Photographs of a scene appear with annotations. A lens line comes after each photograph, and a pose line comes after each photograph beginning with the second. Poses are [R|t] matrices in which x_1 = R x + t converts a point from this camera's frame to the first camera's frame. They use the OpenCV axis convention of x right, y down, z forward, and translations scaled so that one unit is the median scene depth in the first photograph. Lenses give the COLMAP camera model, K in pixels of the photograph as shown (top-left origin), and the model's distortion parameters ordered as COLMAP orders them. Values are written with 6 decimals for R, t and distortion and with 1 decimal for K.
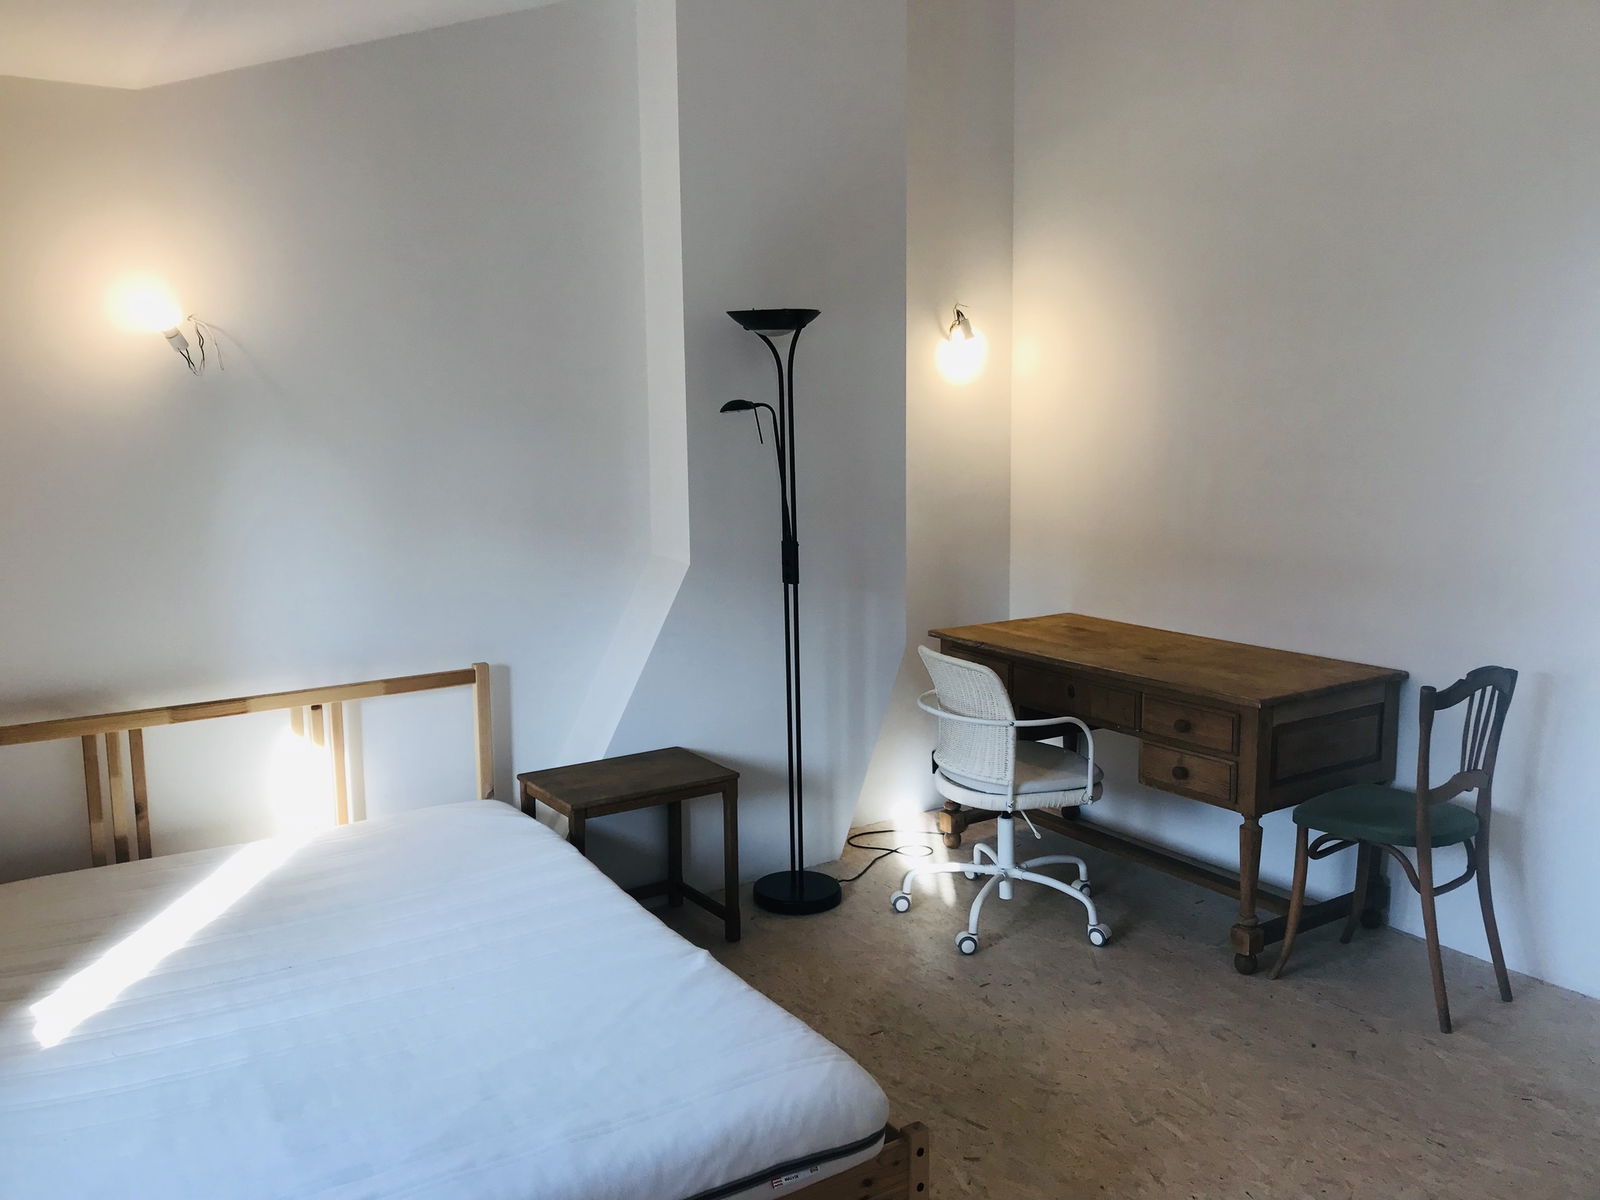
lens RADIAL K [[1309.0, 0, 796.4], [0, 1309.0, 599.8], [0, 0, 1]] dist [0.001272, 0.009248]
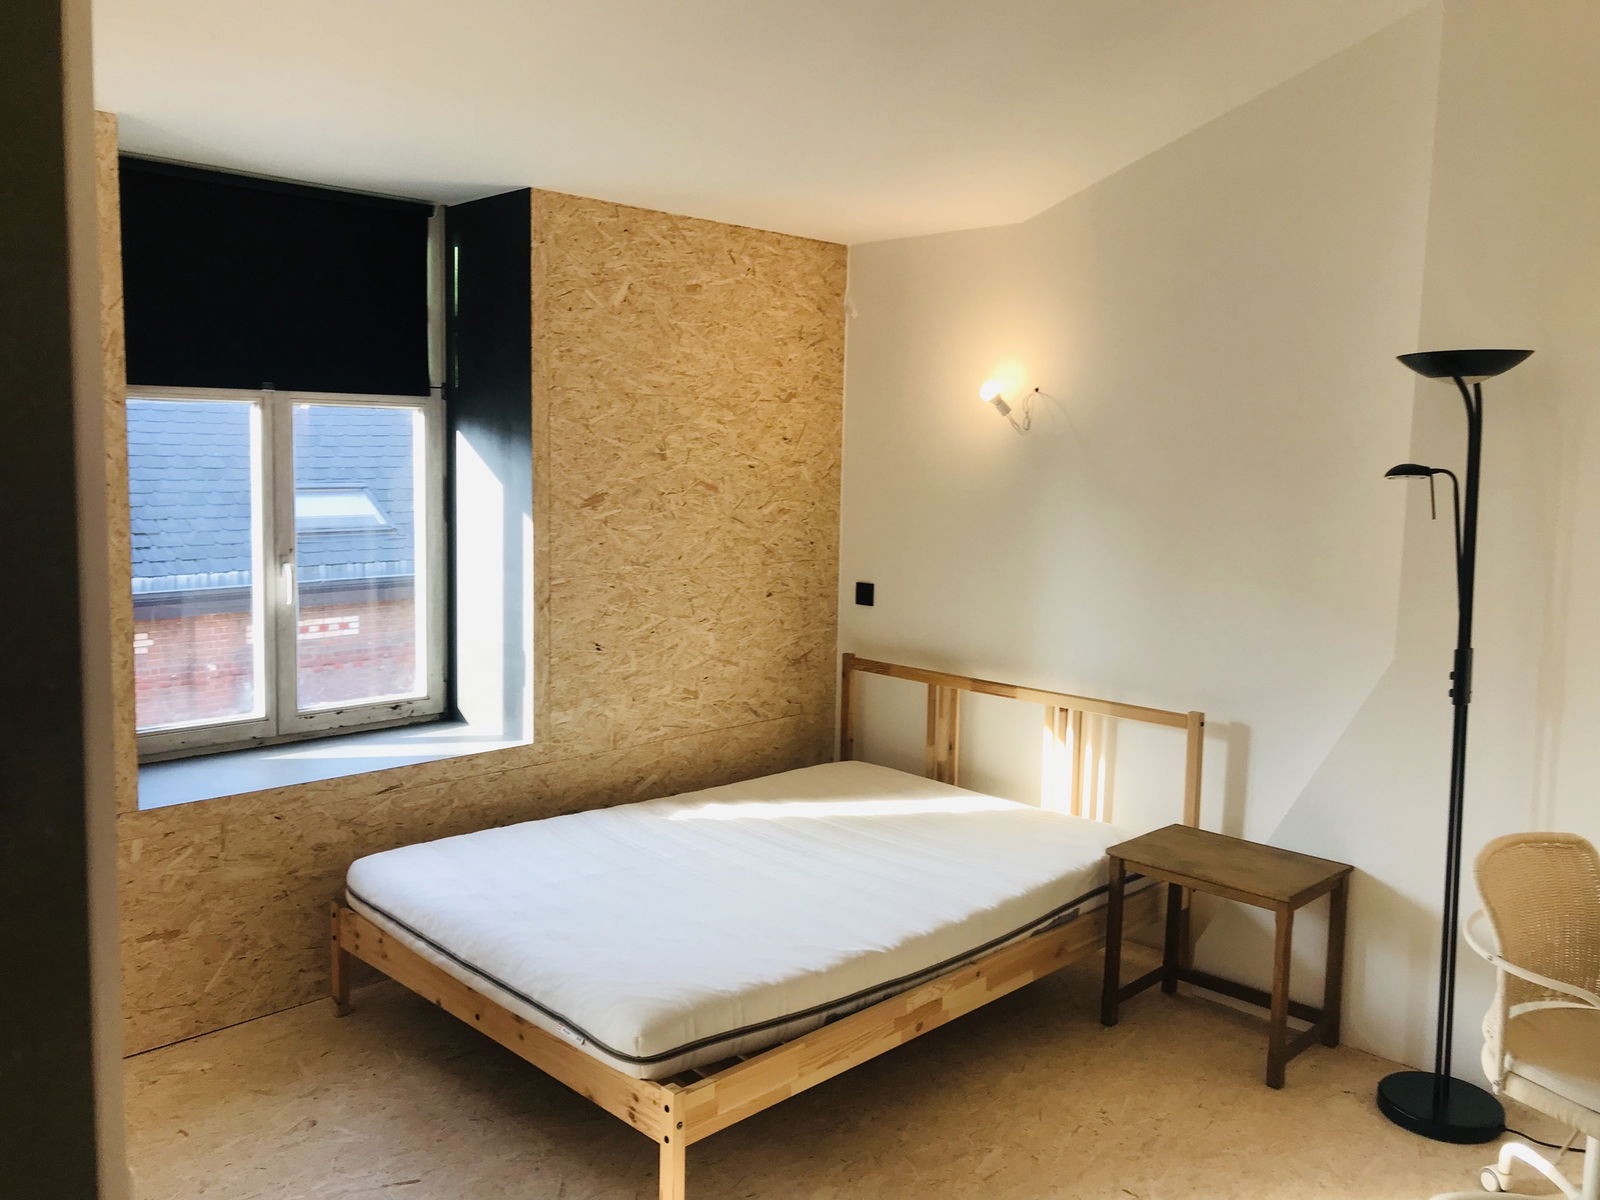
lens RADIAL K [[1309.0, 0, 802.6], [0, 1309.0, 600.4], [0, 0, 1]] dist [0.001272, 0.009248]
pose [[0.202926, 0.130555, -0.970452, 0.758253], [-0.159180, 0.982287, 0.098862, -0.099692], [0.966169, 0.134414, 0.220113, 0.518452]]
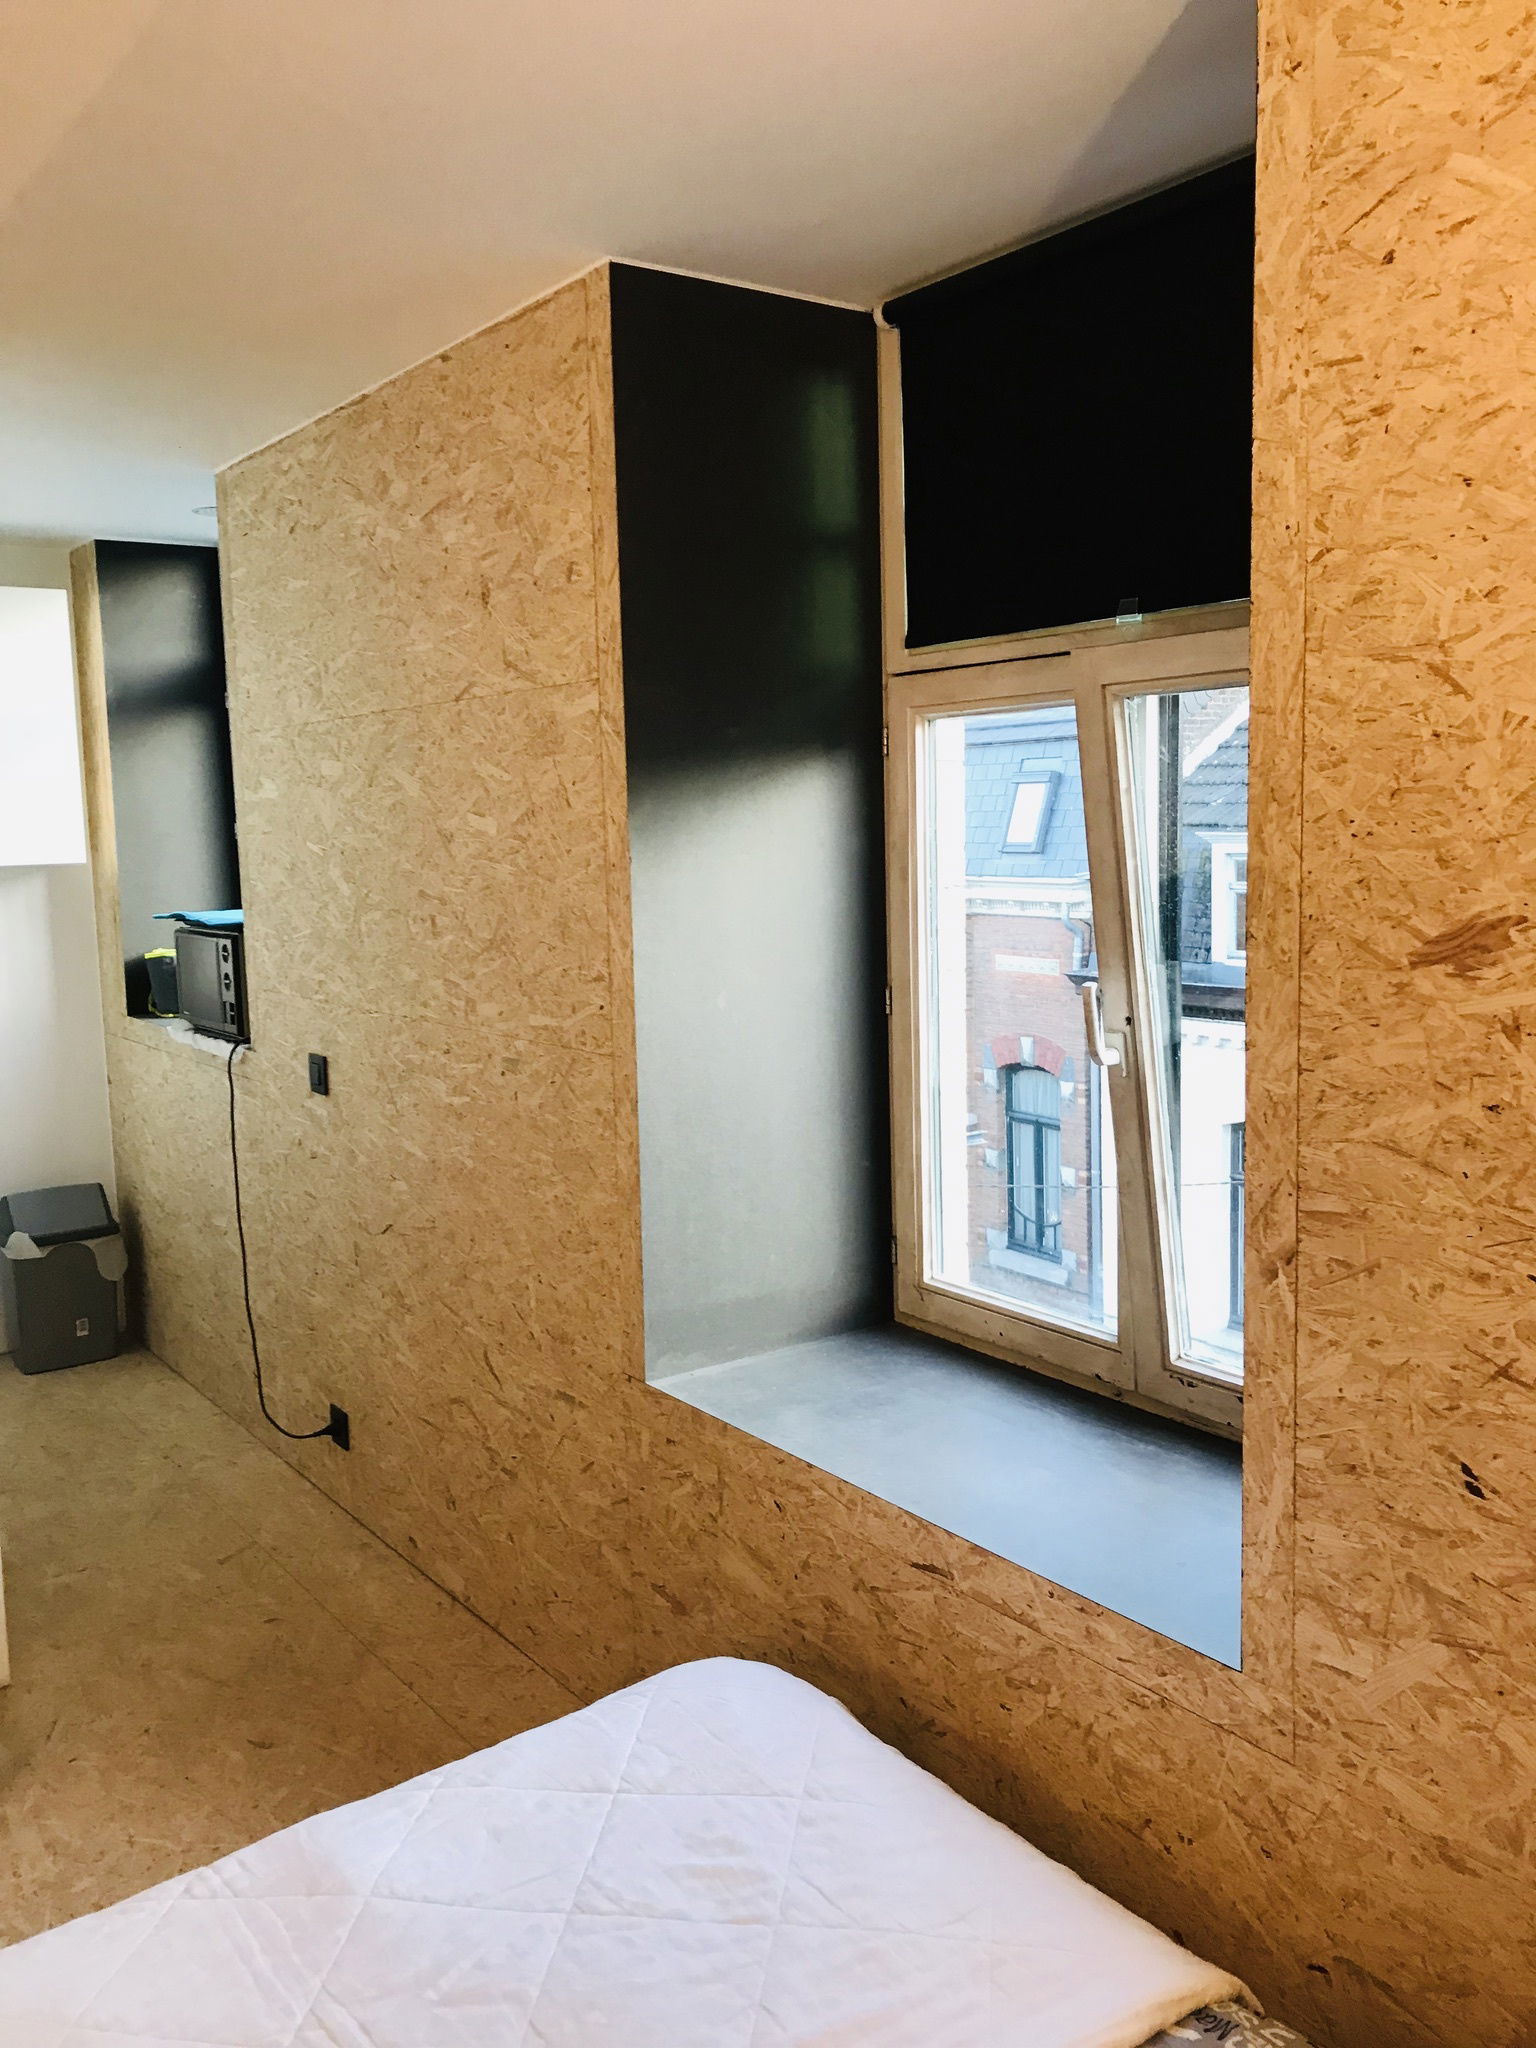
lens RADIAL K [[1675.5, 0, 778.4], [0, 1675.5, 1003.9], [0, 0, 1]] dist [0.001272, 0.009248]
pose [[-0.997706, 0.039468, -0.055003, -0.273966], [0.024707, 0.968712, 0.246954, -0.133378], [0.063029, 0.245028, -0.967465, 0.984406]]
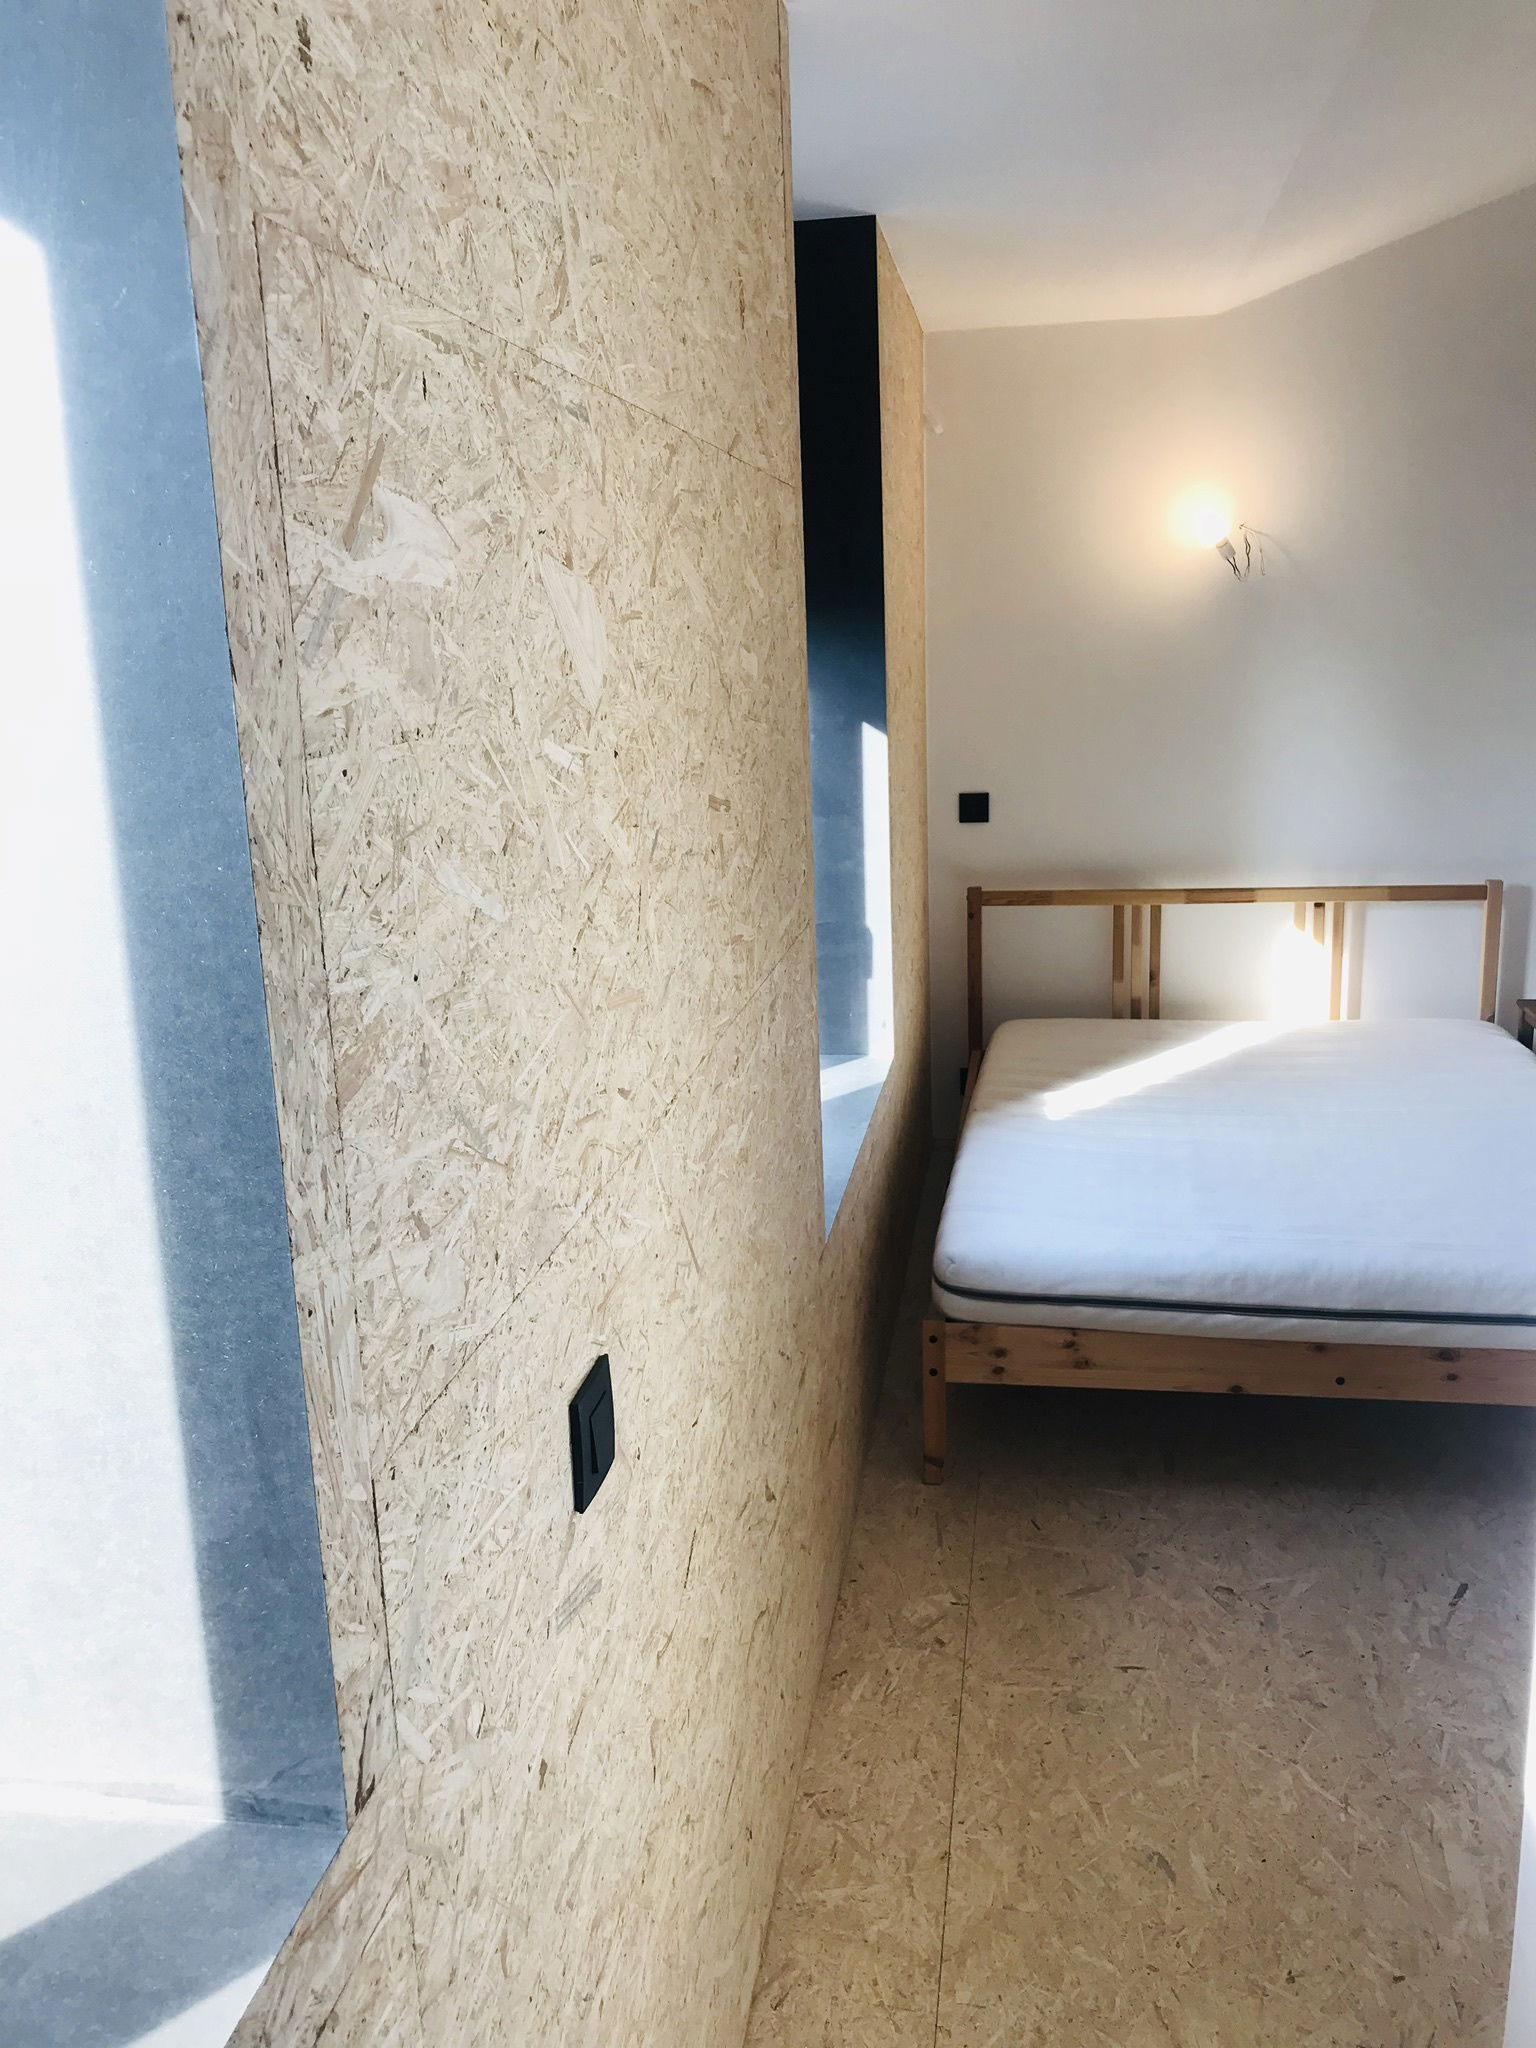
lens RADIAL K [[1675.5, 0, 770.0], [0, 1675.5, 1017.7], [0, 0, 1]] dist [0.001272, 0.009248]
pose [[0.734904, 0.139284, -0.663713, 0.212350], [-0.068340, 0.988910, 0.131858, 0.026281], [0.674719, -0.051545, 0.736273, -0.279120]]
